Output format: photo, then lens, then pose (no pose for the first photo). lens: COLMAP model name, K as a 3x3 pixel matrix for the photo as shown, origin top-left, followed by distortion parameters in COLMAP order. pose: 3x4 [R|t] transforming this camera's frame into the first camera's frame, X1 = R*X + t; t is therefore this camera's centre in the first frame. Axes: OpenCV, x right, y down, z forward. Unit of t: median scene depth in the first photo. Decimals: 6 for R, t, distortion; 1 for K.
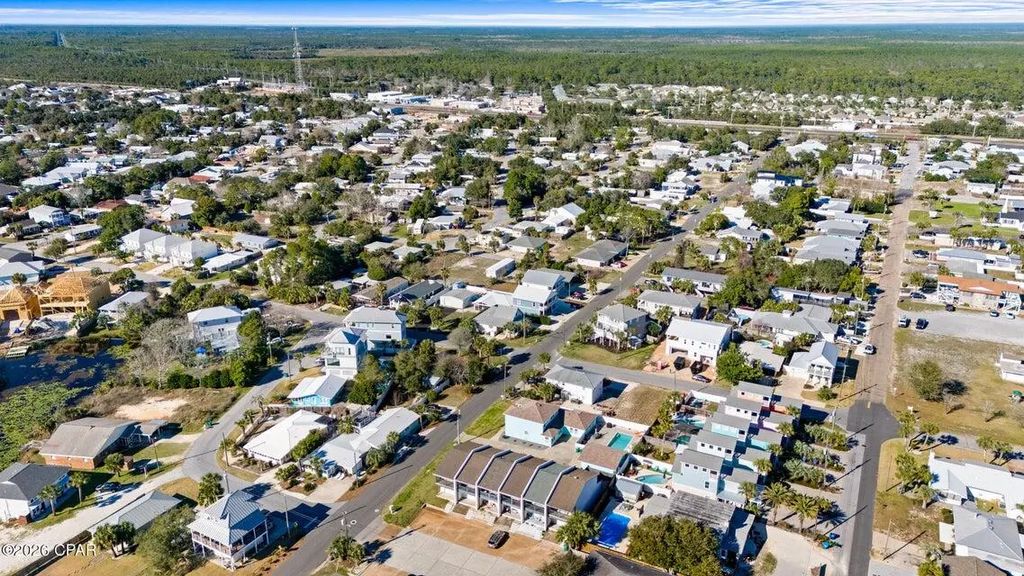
lens RADIAL K [[749.5, 0, 515.5], [0, 749.5, 286.3], [0, 0, 1]] dist [0.083241, -0.077283]
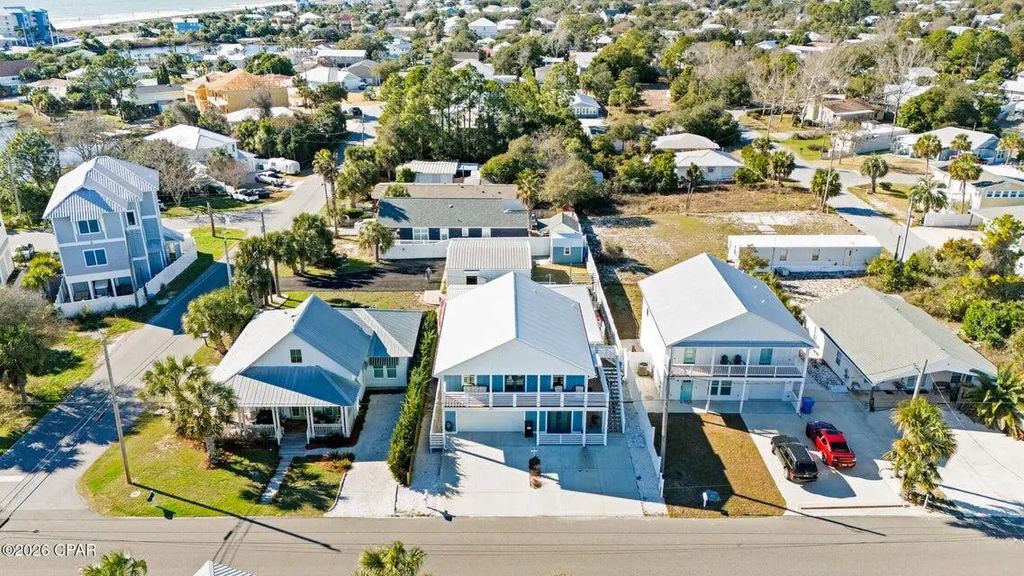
lens RADIAL K [[749.5, 0, 515.5], [0, 749.5, 286.3], [0, 0, 1]] dist [0.083241, -0.077283]
pose [[0.478533, 0.332545, -0.812662, 0.168722], [-0.296884, 0.932280, 0.206674, -0.039709], [0.826357, 0.142366, 0.544855, 0.727265]]
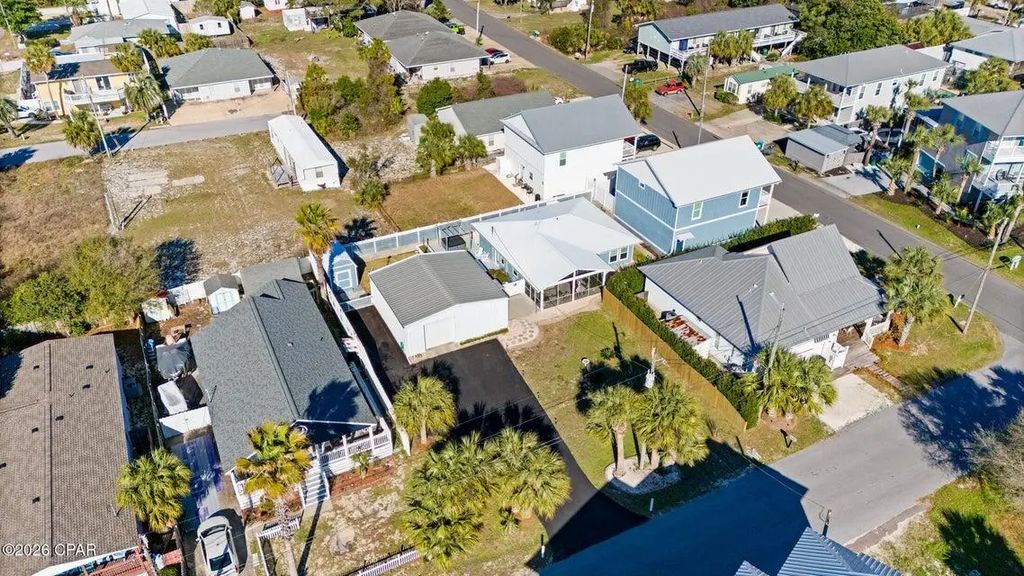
lens RADIAL K [[749.5, 0, 515.5], [0, 749.5, 286.3], [0, 0, 1]] dist [0.083241, -0.077283]
pose [[0.579272, -0.440760, 0.685693, -0.200397], [0.264118, 0.897311, 0.353660, -0.060029], [-0.771159, -0.023761, 0.636200, 0.715684]]
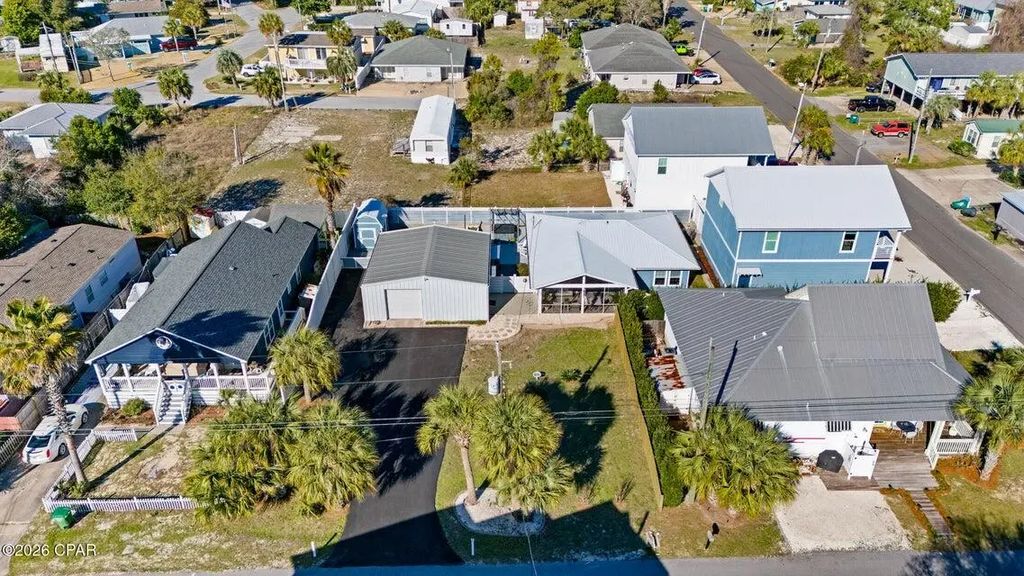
lens RADIAL K [[749.5, 0, 515.5], [0, 749.5, 286.3], [0, 0, 1]] dist [0.083241, -0.077283]
pose [[0.882317, -0.225233, 0.413263, -0.129253], [0.151582, 0.967261, 0.203542, -0.019537], [-0.445577, -0.116945, 0.887572, 0.685853]]
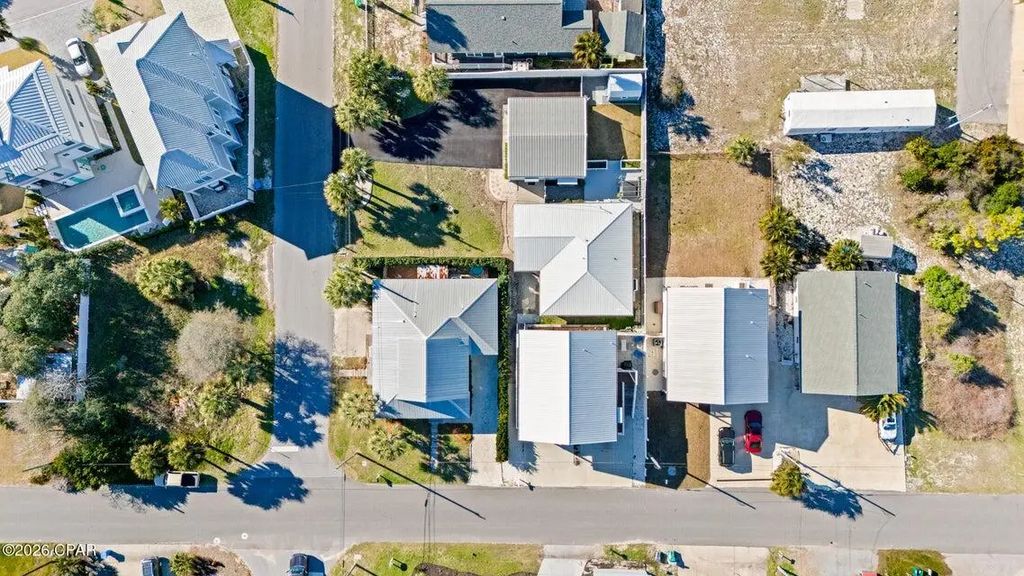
lens RADIAL K [[749.5, 0, 515.5], [0, 749.5, 286.3], [0, 0, 1]] dist [0.083241, -0.077283]
pose [[0.461088, 0.887038, -0.023719, -0.013777], [-0.275061, 0.168290, 0.946583, -0.255682], [0.843647, -0.429934, 0.321586, 0.739123]]
